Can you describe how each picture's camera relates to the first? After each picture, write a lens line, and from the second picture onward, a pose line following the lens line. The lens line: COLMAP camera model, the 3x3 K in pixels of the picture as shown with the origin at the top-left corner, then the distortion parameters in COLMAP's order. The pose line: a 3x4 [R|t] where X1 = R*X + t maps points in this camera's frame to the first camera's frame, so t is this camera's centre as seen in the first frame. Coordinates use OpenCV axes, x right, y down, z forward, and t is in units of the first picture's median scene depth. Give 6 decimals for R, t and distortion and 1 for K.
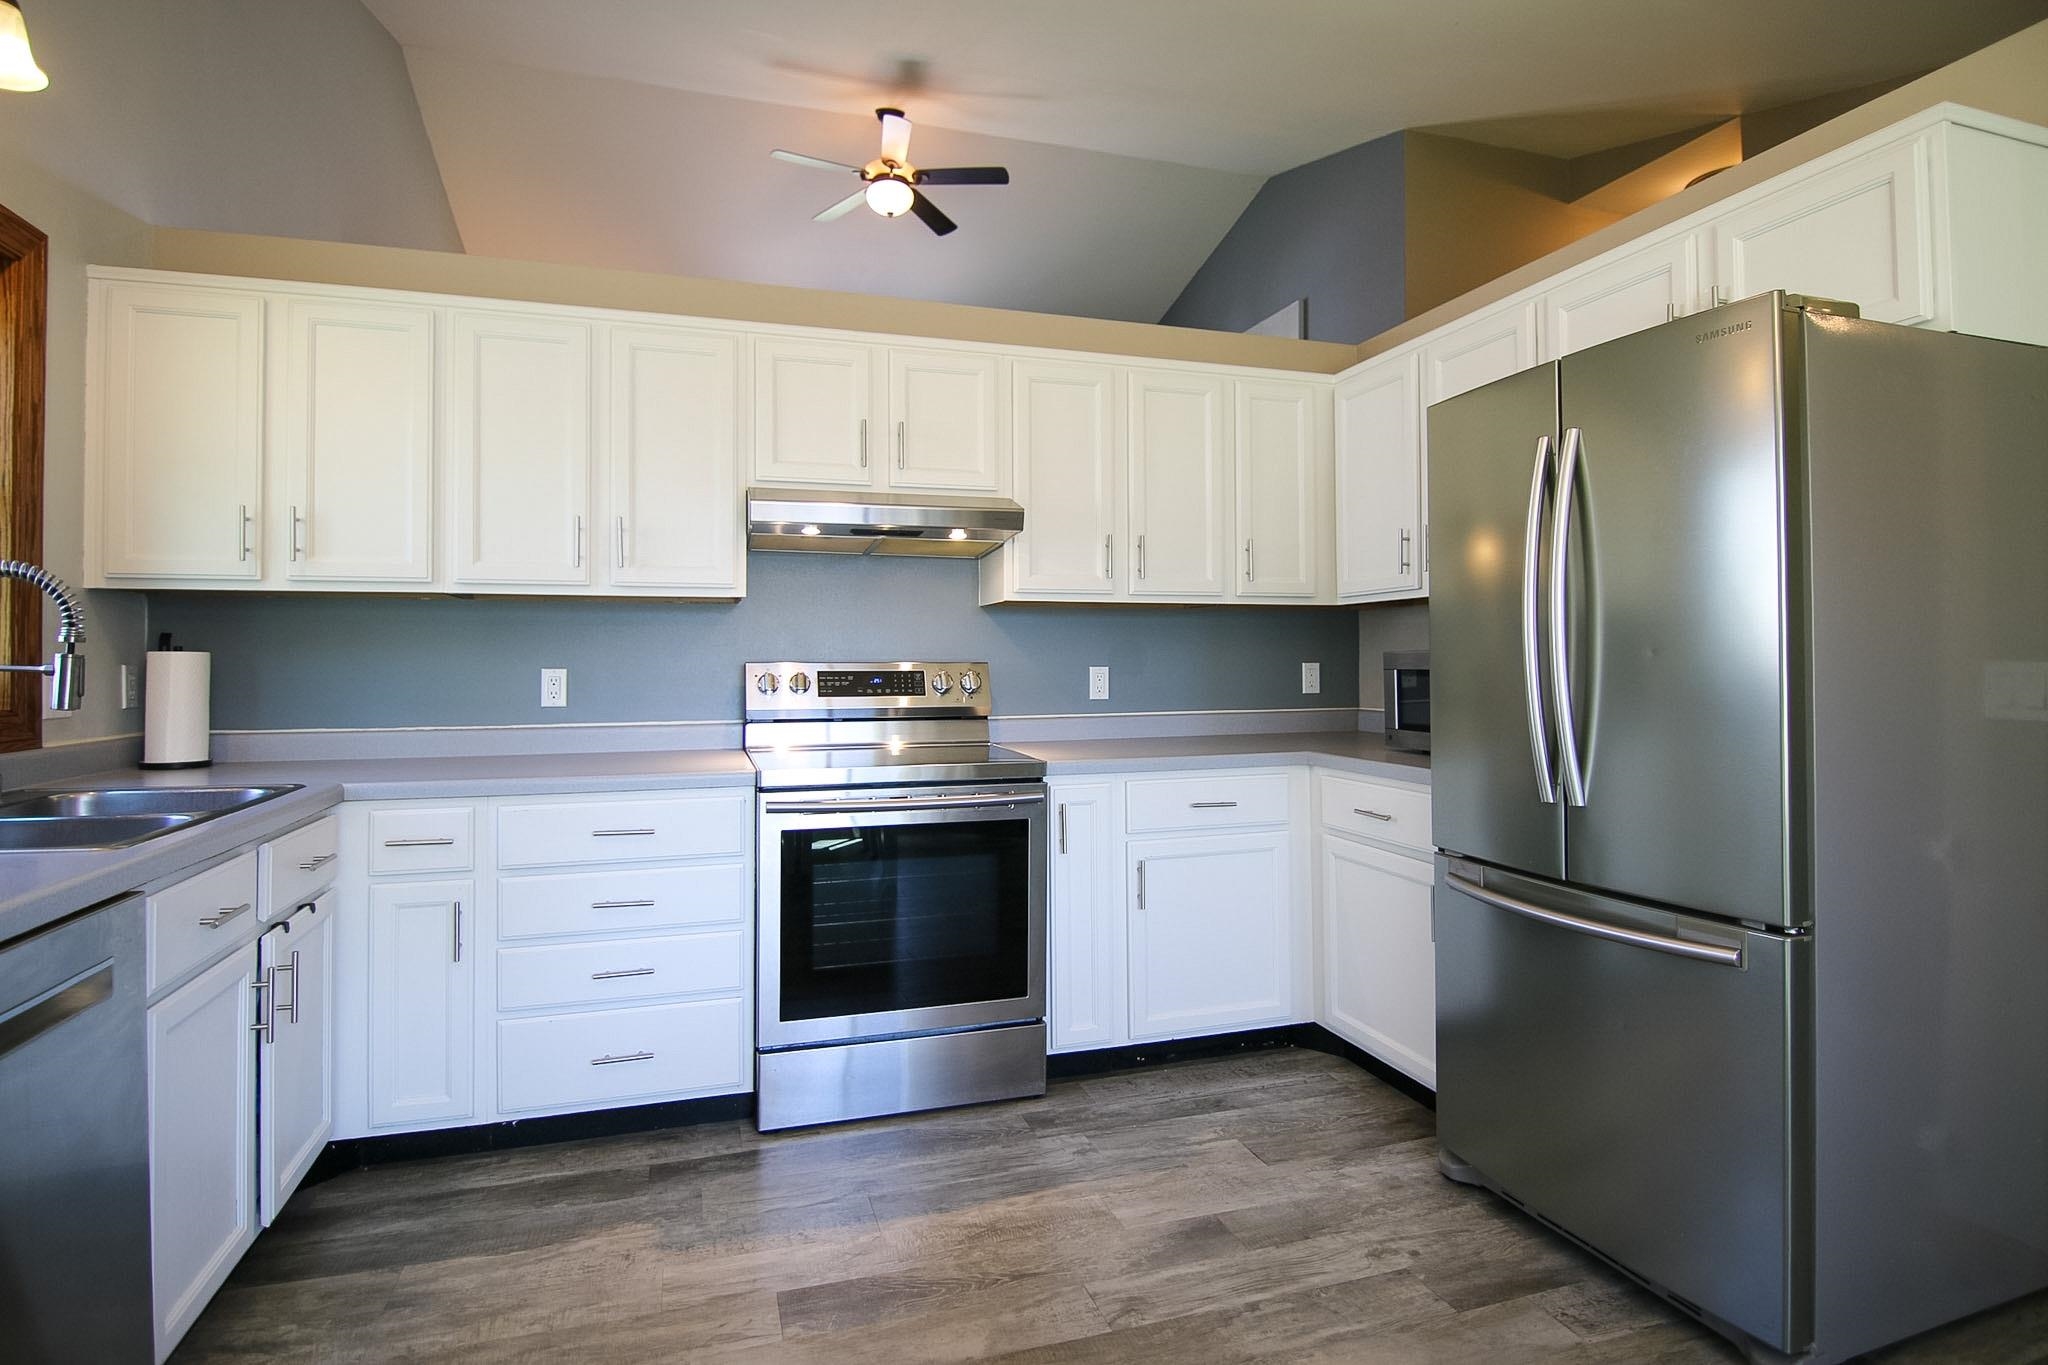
lens RADIAL K [[1041.1, 0, 1020.0], [0, 1041.1, 650.4], [0, 0, 1]] dist [-0.006549, -0.009864]
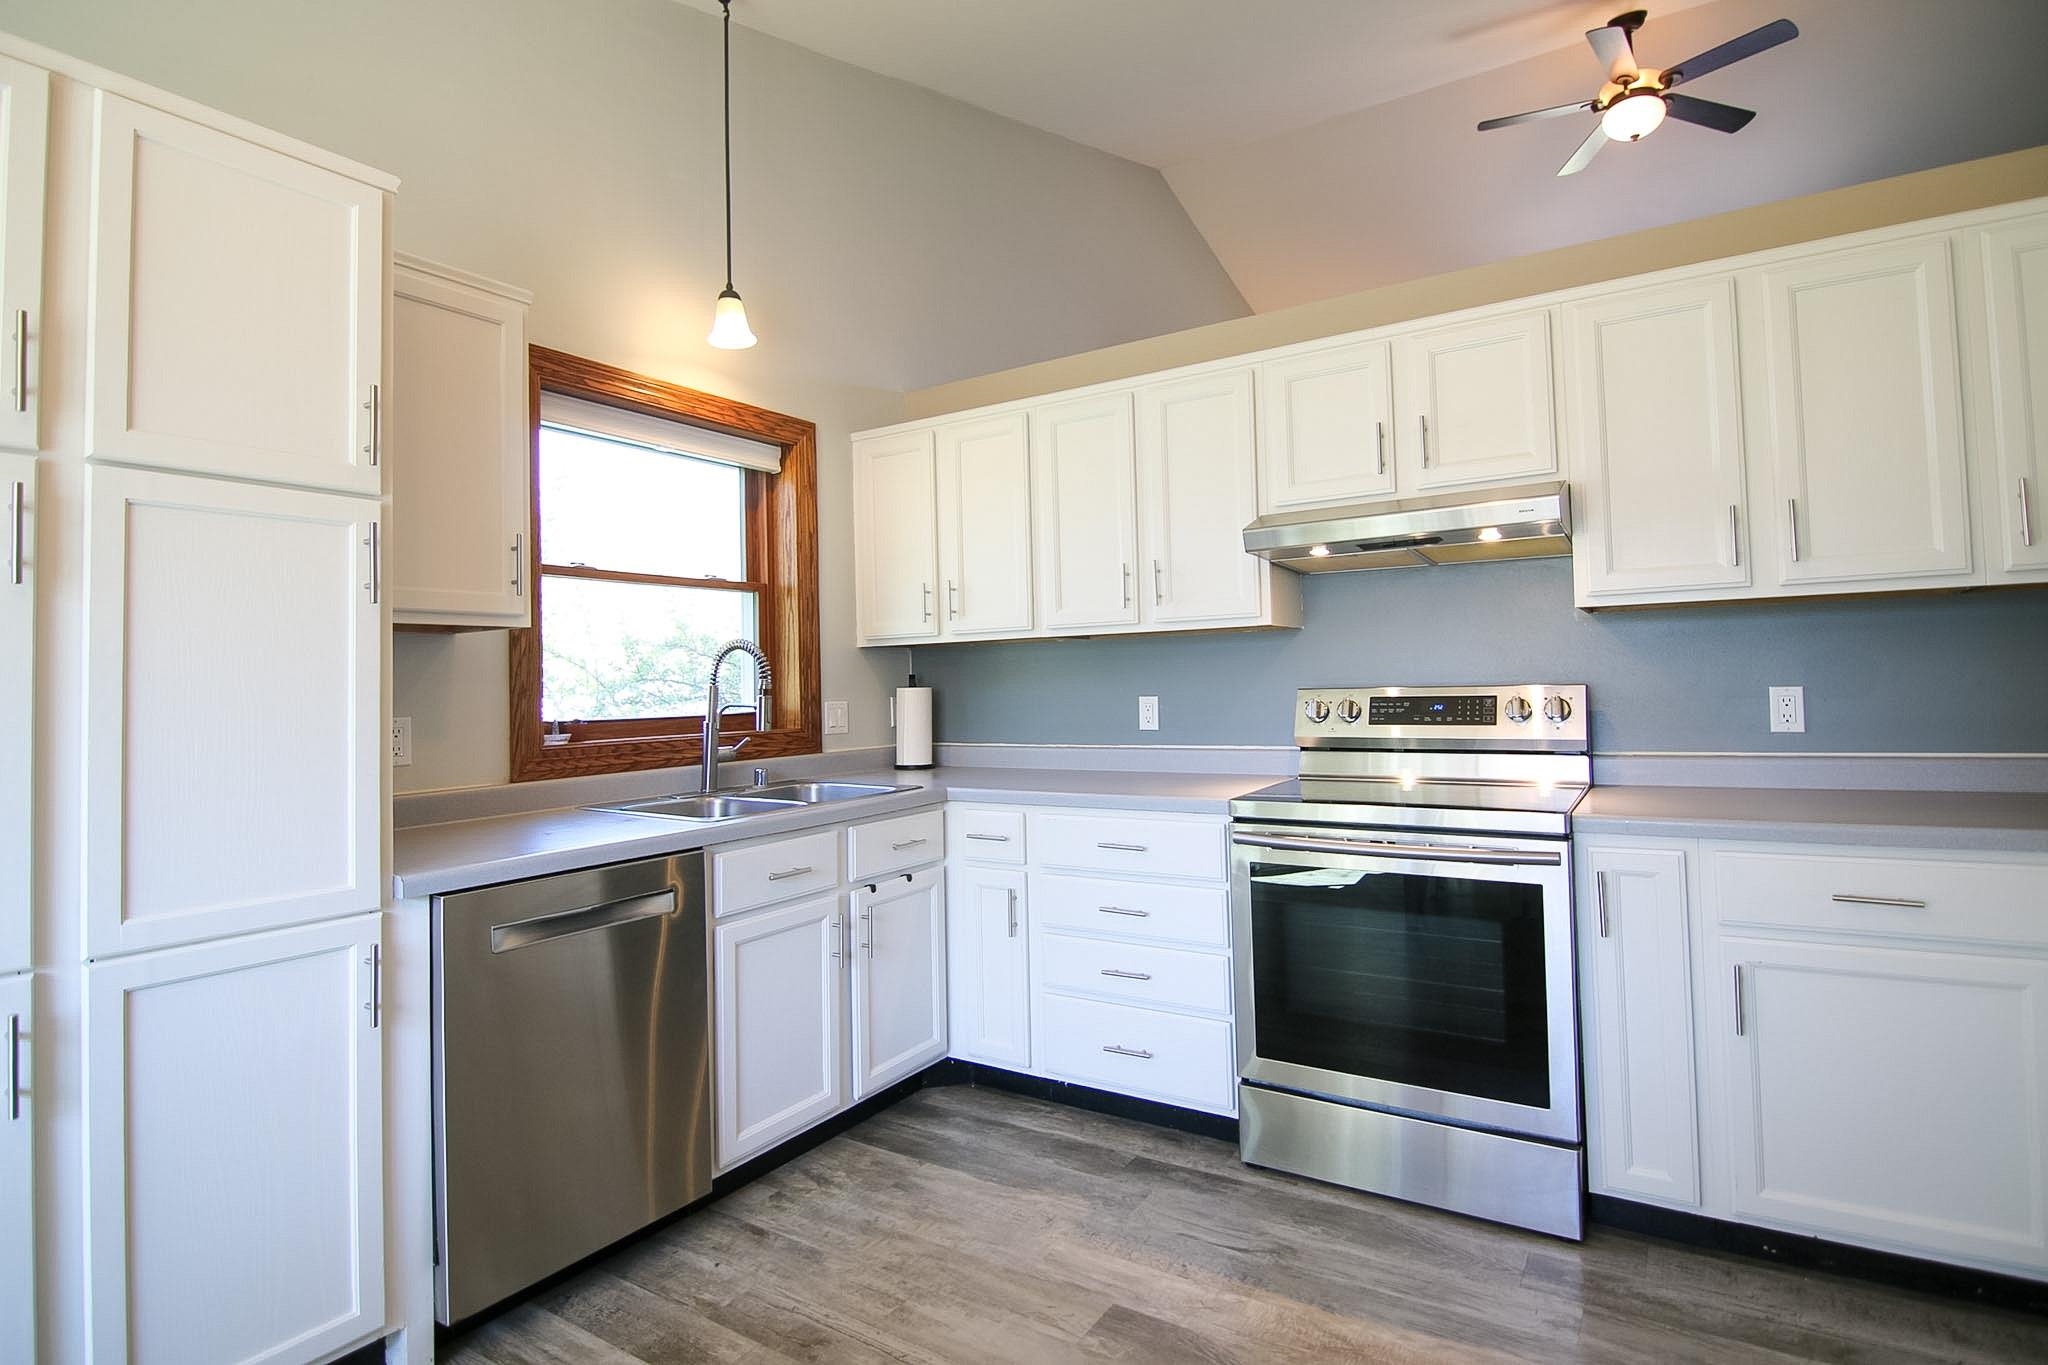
lens RADIAL K [[1041.1, 0, 1019.8], [0, 1041.1, 648.5], [0, 0, 1]] dist [-0.006549, -0.009864]
pose [[0.636604, -0.039543, -0.770176, 0.397475], [0.031203, 0.999187, -0.025510, -0.011688], [0.770559, -0.007792, 0.637321, 0.198533]]
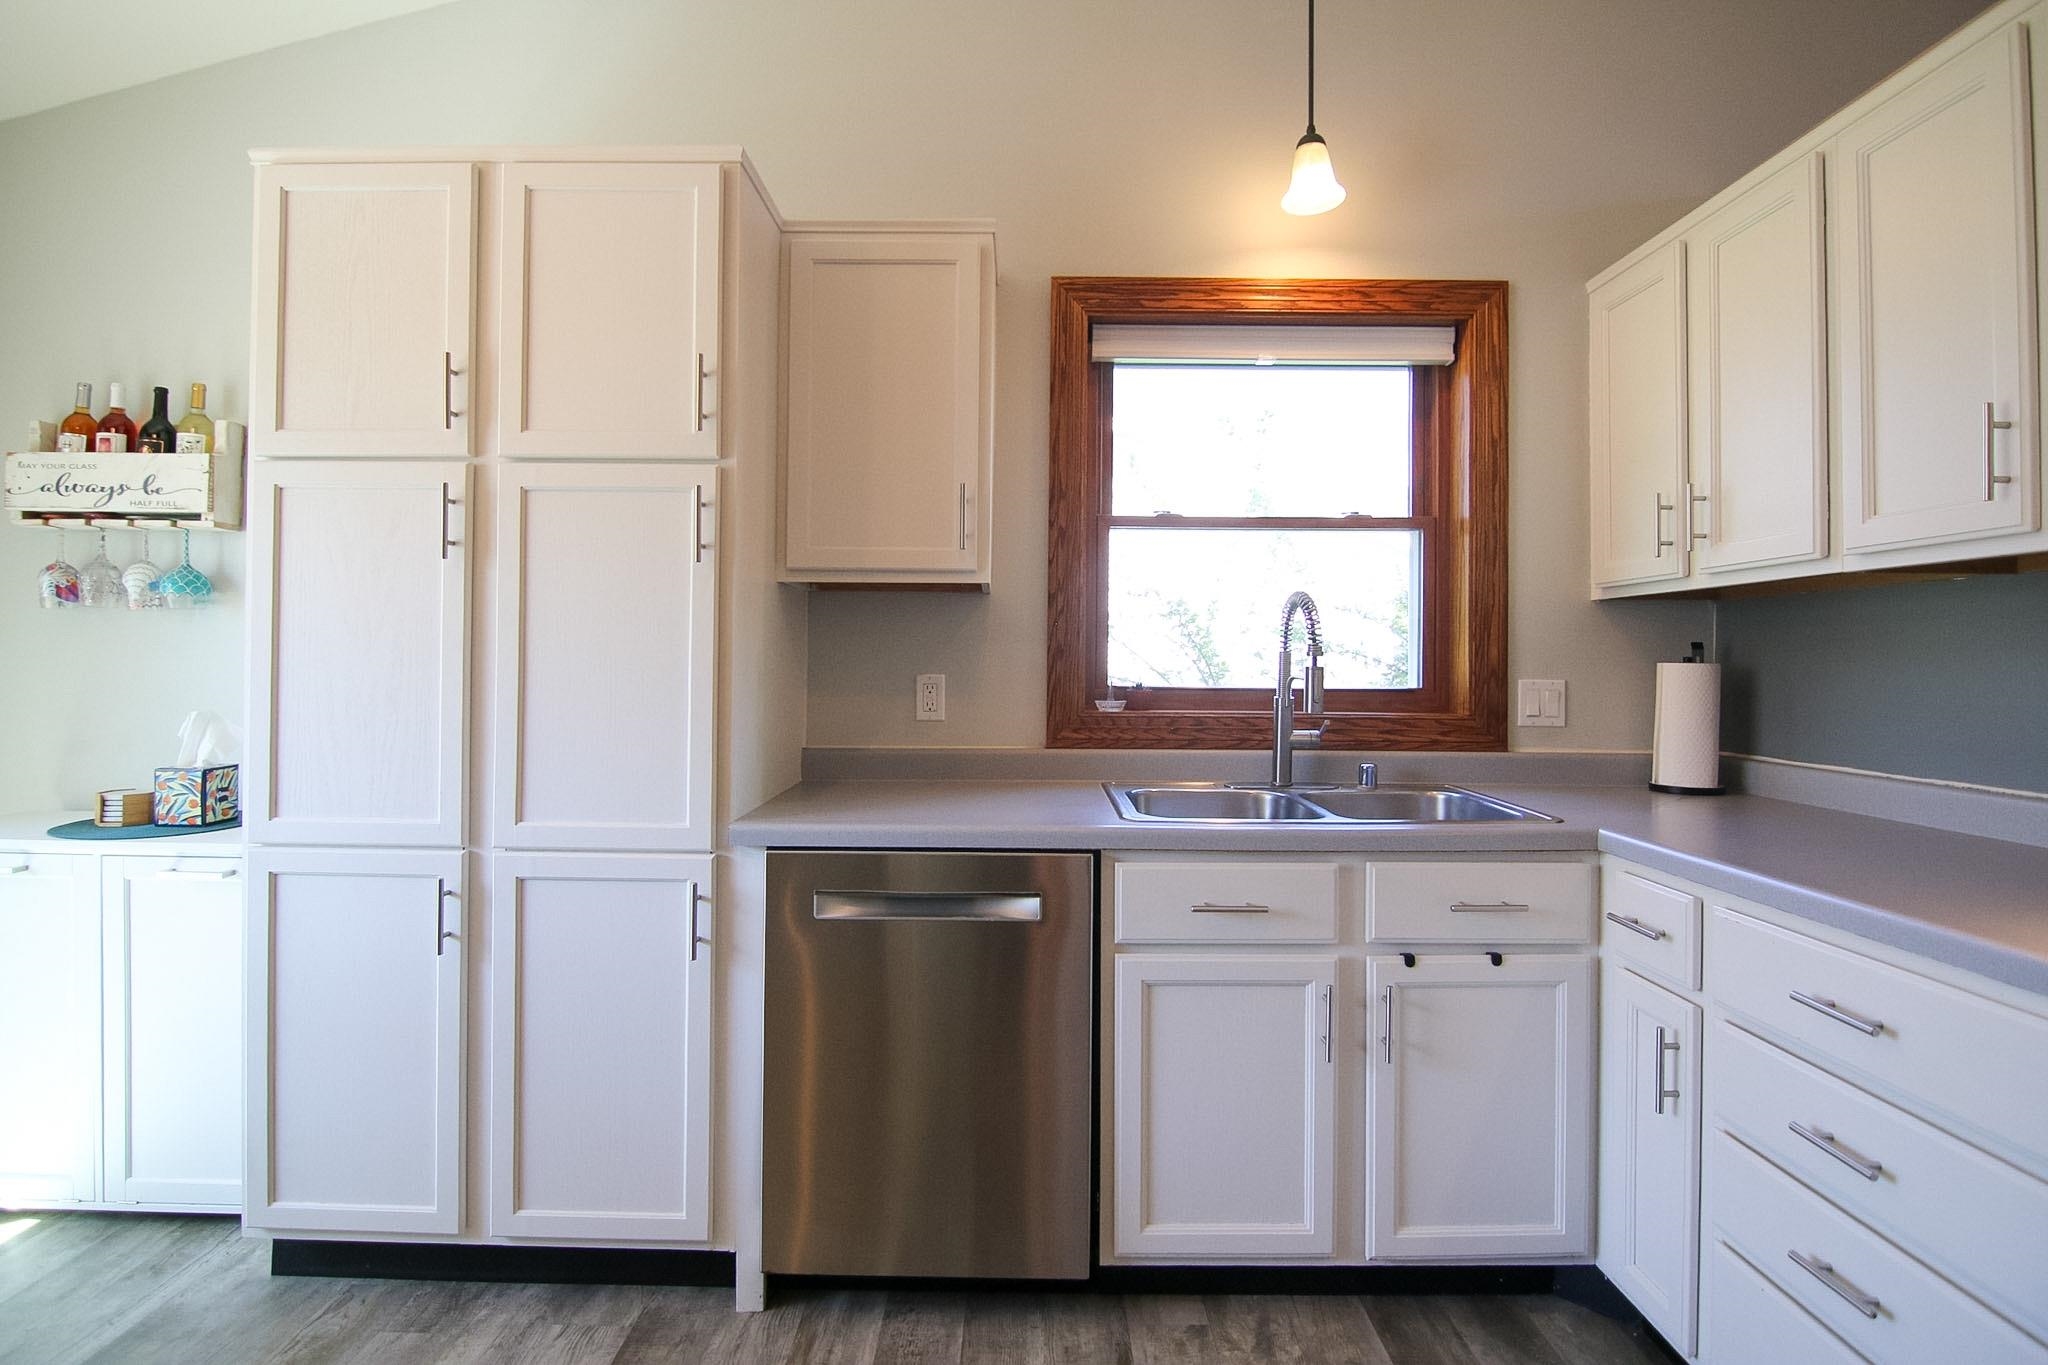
lens RADIAL K [[1041.1, 0, 1022.7], [0, 1041.1, 650.1], [0, 0, 1]] dist [-0.006549, -0.009864]
pose [[-0.305127, -0.011160, -0.952246, 0.222727], [0.004243, 0.999905, -0.013078, -0.000404], [0.952302, -0.008031, -0.305051, 0.737206]]
